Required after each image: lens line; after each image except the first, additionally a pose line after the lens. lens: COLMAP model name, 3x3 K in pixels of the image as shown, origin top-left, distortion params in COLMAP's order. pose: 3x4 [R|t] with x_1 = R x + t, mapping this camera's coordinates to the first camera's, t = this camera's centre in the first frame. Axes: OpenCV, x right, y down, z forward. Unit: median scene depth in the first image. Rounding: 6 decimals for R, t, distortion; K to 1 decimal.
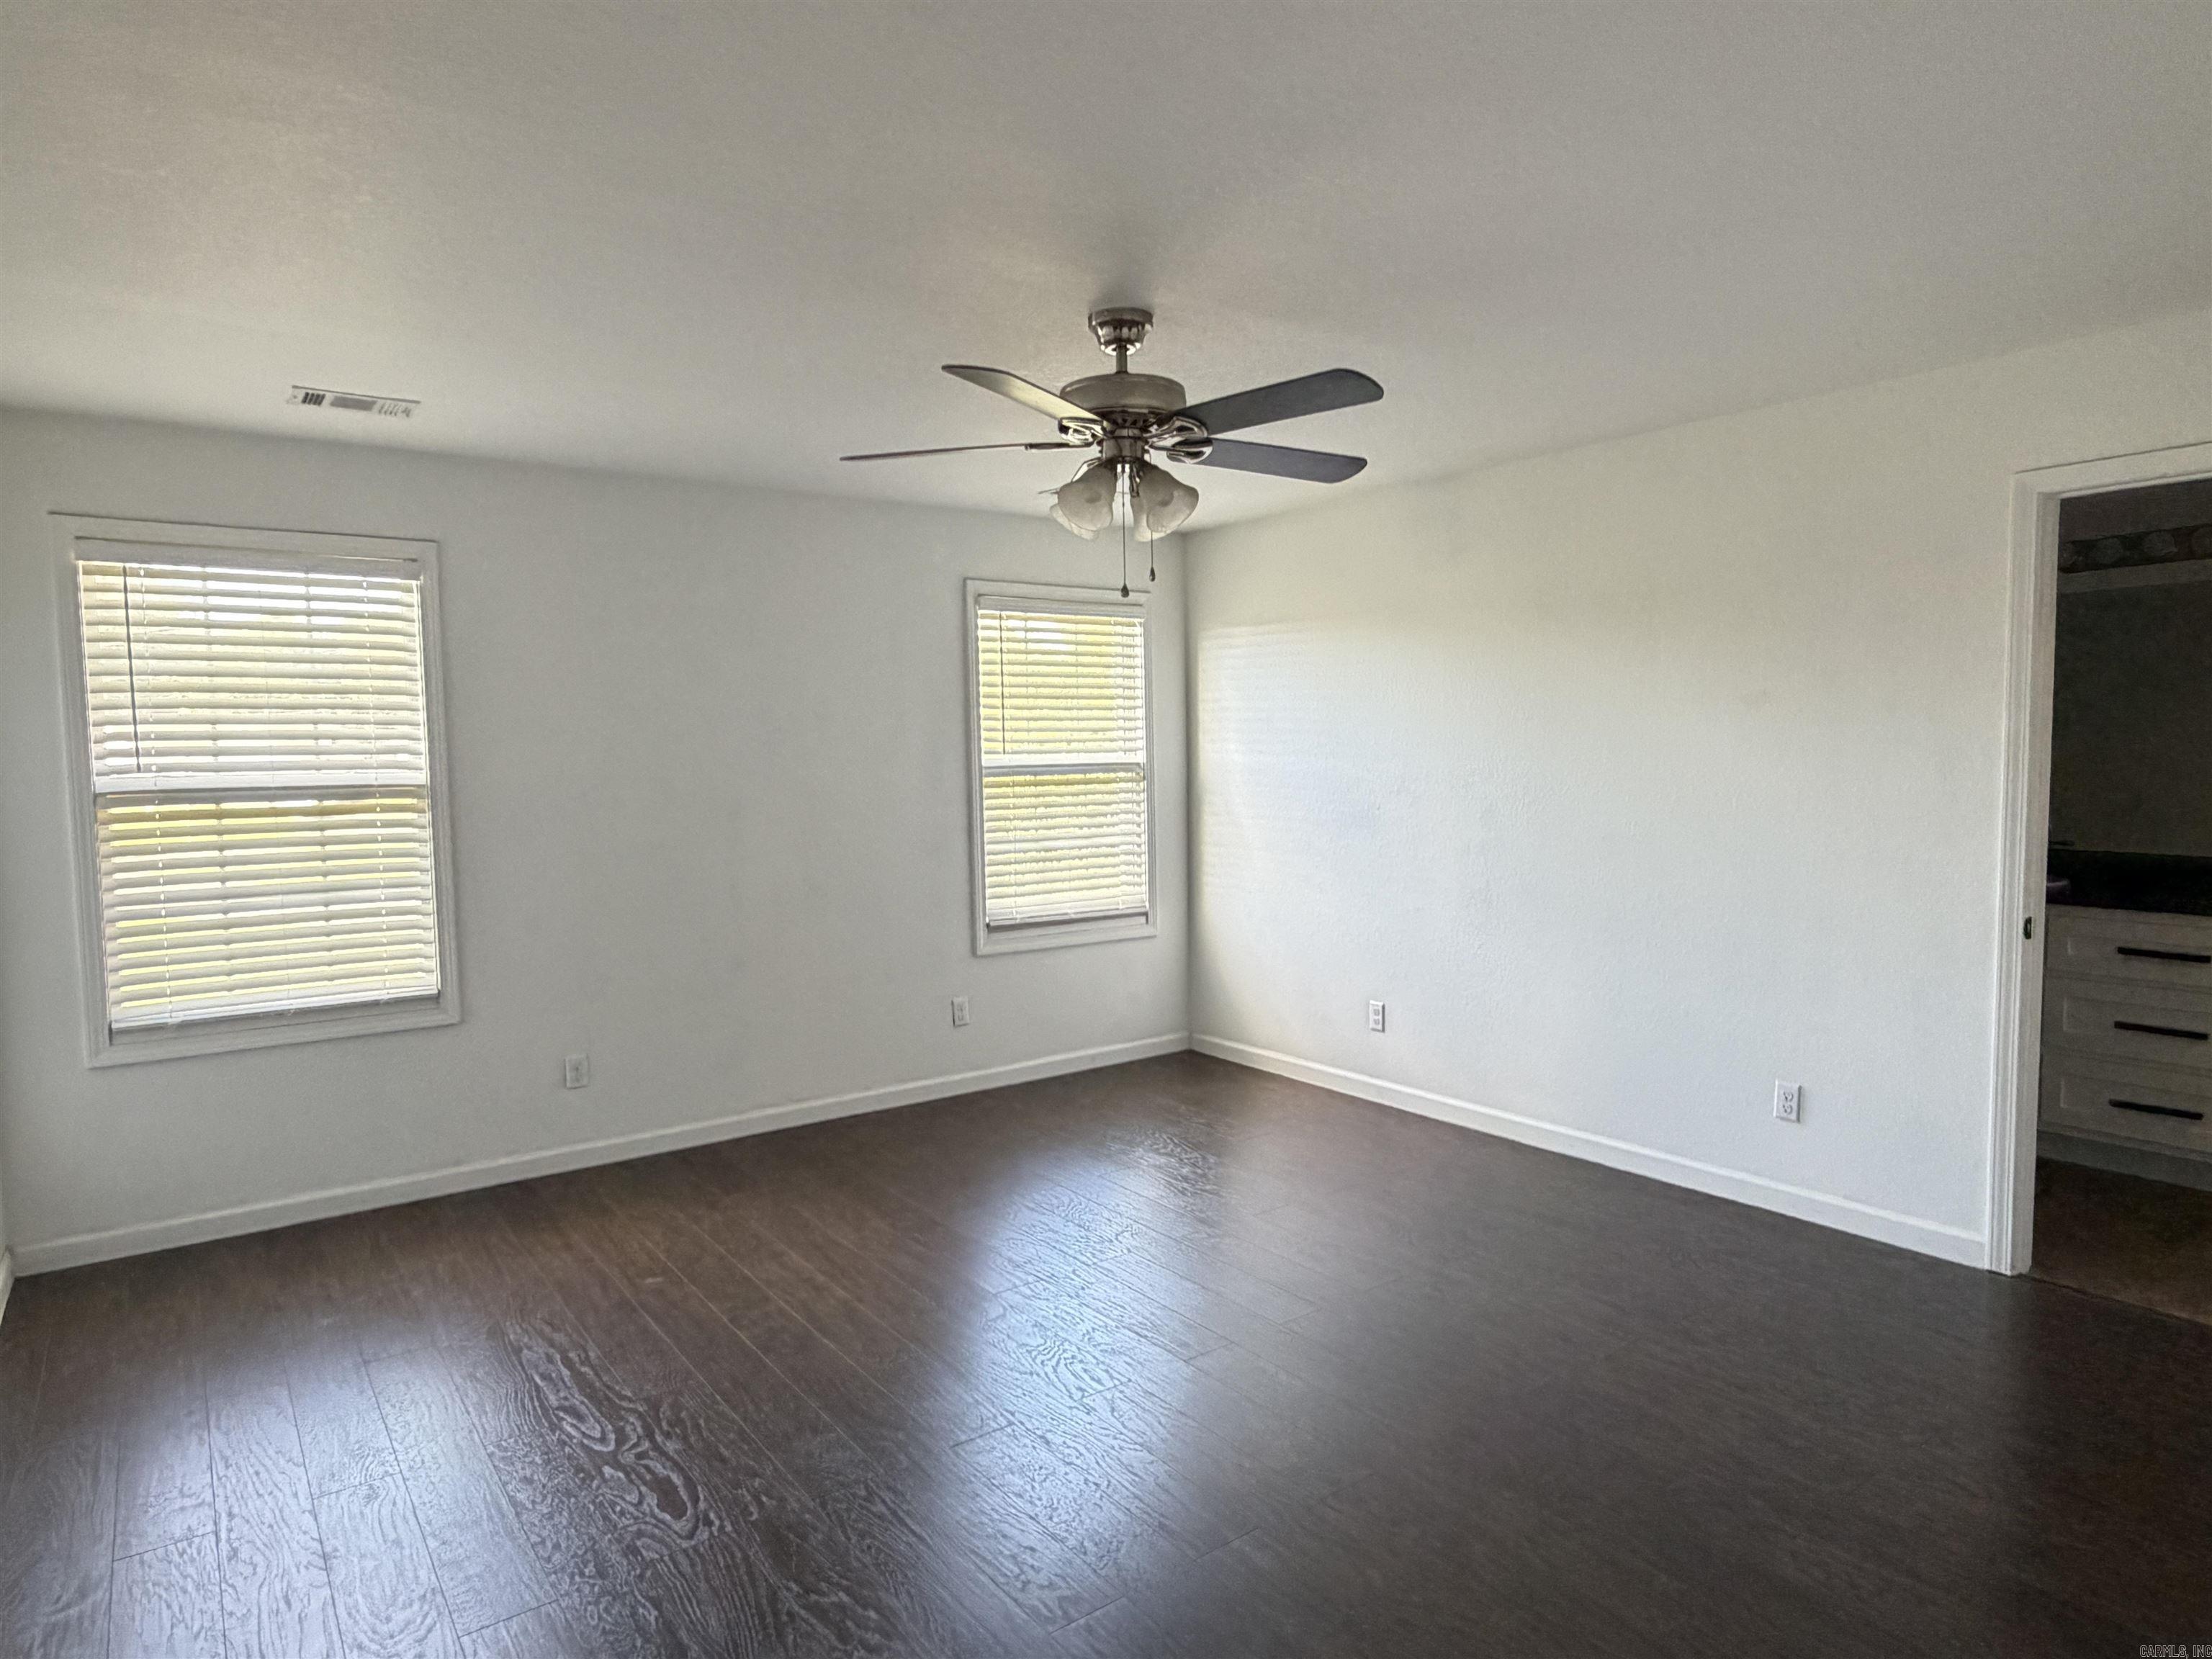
lens RADIAL K [[1346.8, 0, 1106.0], [0, 1346.8, 829.5], [0, 0, 1]] dist [-0.006437, 0.001205]
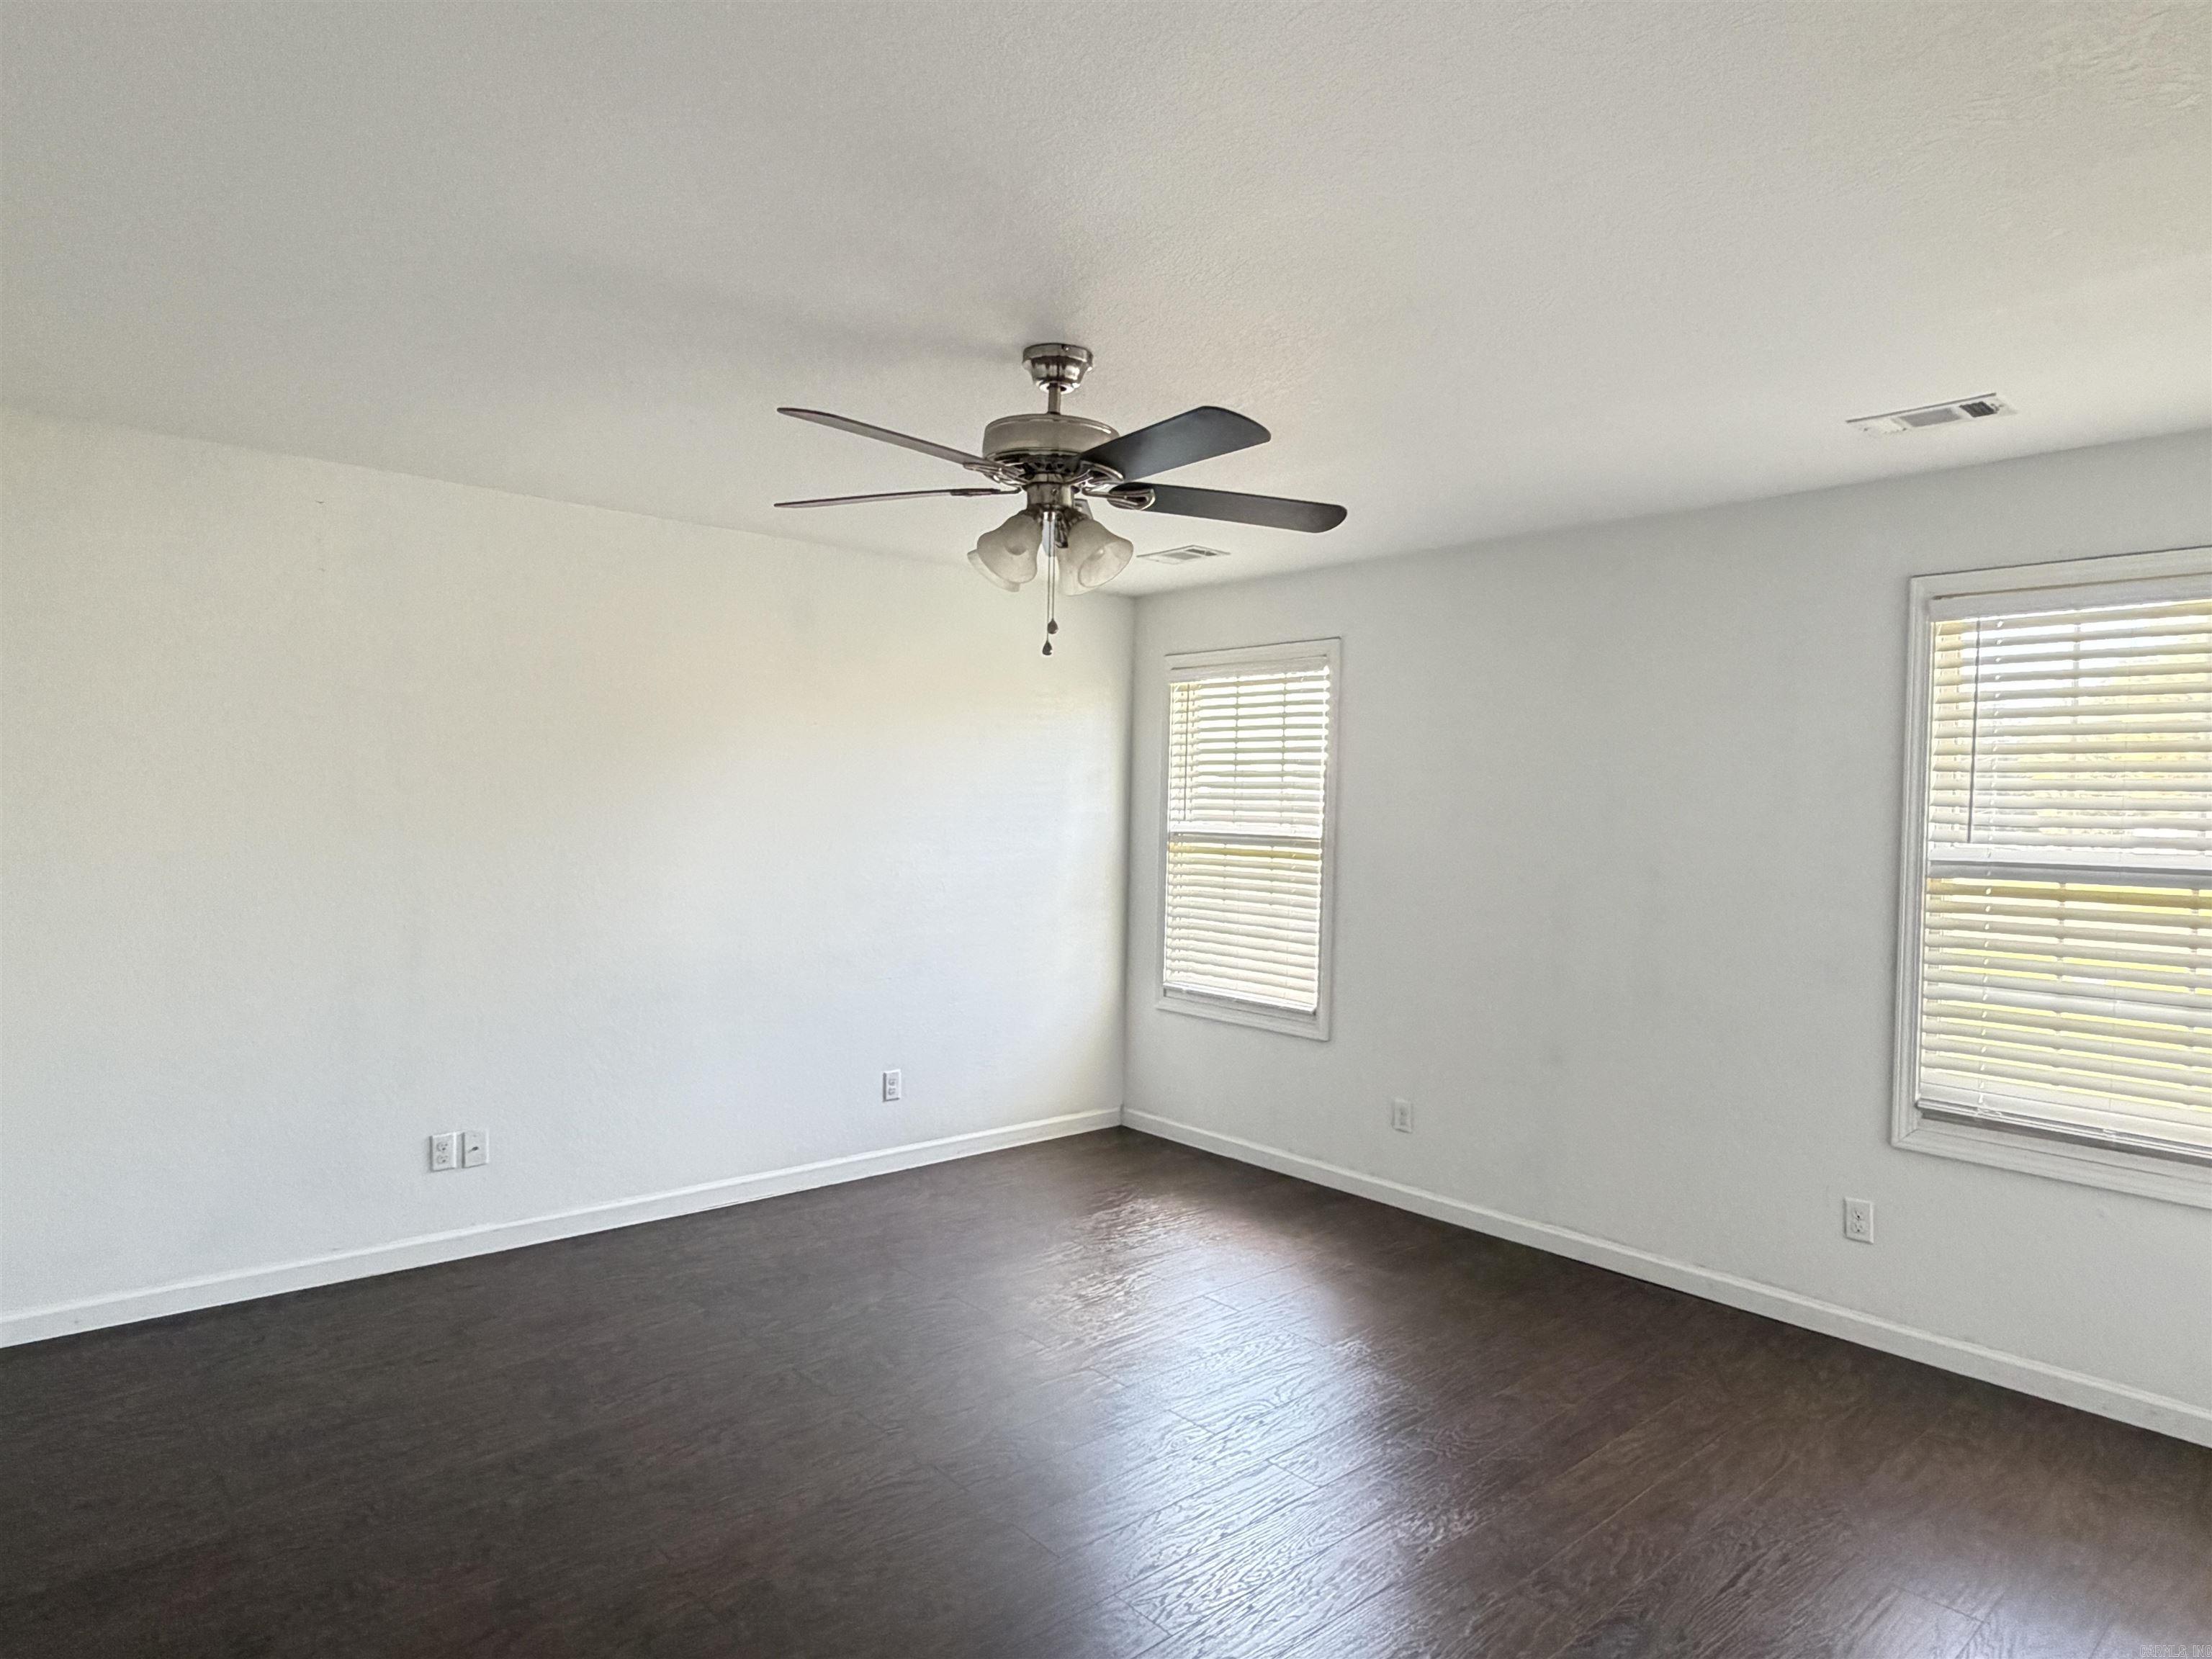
lens RADIAL K [[1346.8, 0, 1106.0], [0, 1346.8, 829.5], [0, 0, 1]] dist [-0.006437, 0.001205]
pose [[0.055963, 0.037542, -0.997727, 0.690922], [-0.084260, 0.995906, 0.032747, -0.064573], [0.994871, 0.082236, 0.058898, 0.733749]]
